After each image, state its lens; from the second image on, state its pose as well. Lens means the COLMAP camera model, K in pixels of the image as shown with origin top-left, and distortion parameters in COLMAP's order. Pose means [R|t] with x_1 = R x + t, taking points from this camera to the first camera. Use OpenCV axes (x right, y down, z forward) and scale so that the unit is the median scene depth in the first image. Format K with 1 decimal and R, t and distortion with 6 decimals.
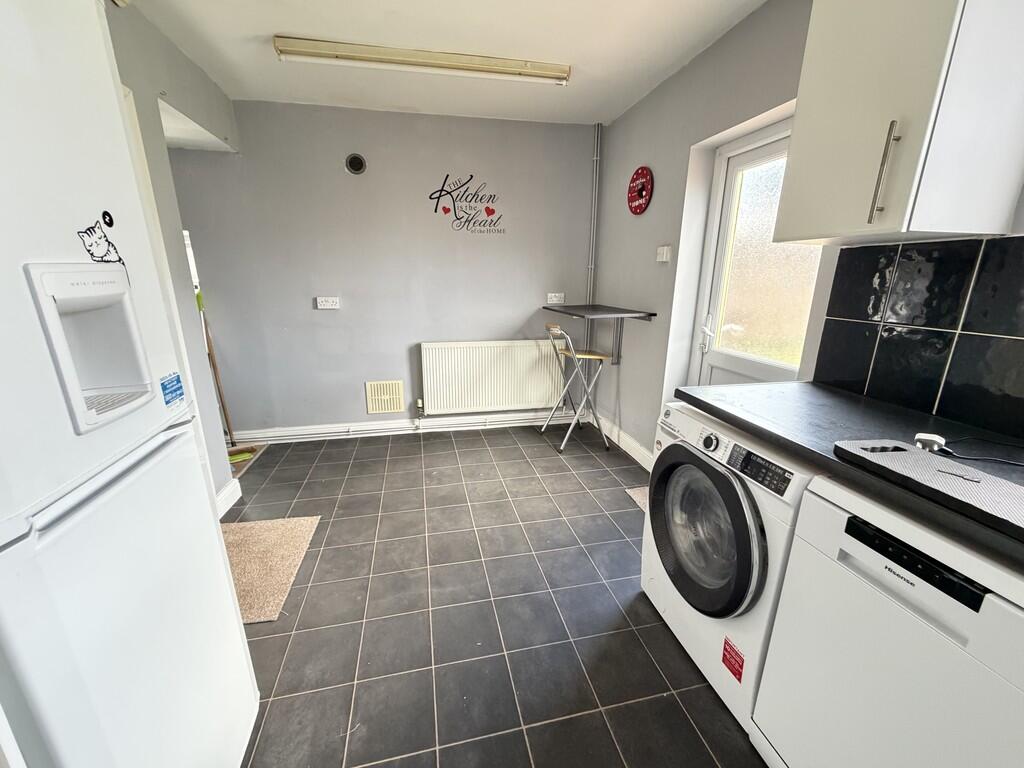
lens RADIAL K [[404.3, 0, 506.6], [0, 404.3, 388.0], [0, 0, 1]] dist [-0.007436, 0.001843]
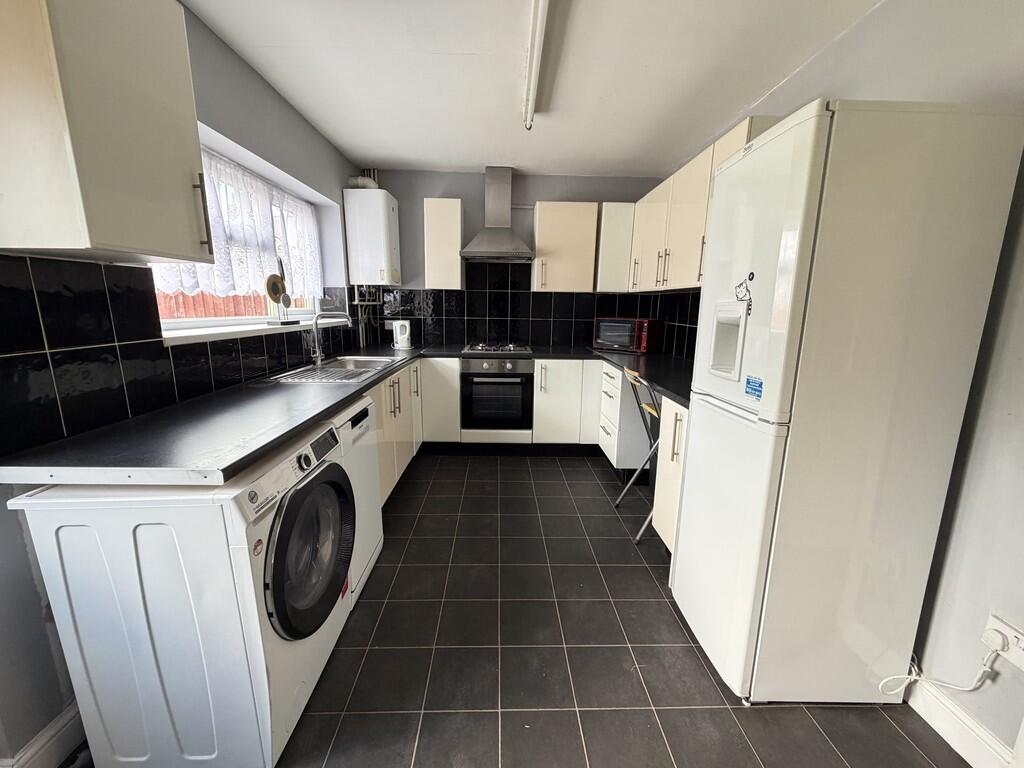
lens RADIAL K [[404.3, 0, 509.8], [0, 404.3, 382.6], [0, 0, 1]] dist [-0.007436, 0.001843]
pose [[-0.980353, -0.053940, 0.189735, -0.271603], [0.037394, 0.893621, 0.447262, -0.706165], [-0.193676, 0.445569, -0.874047, 2.498942]]
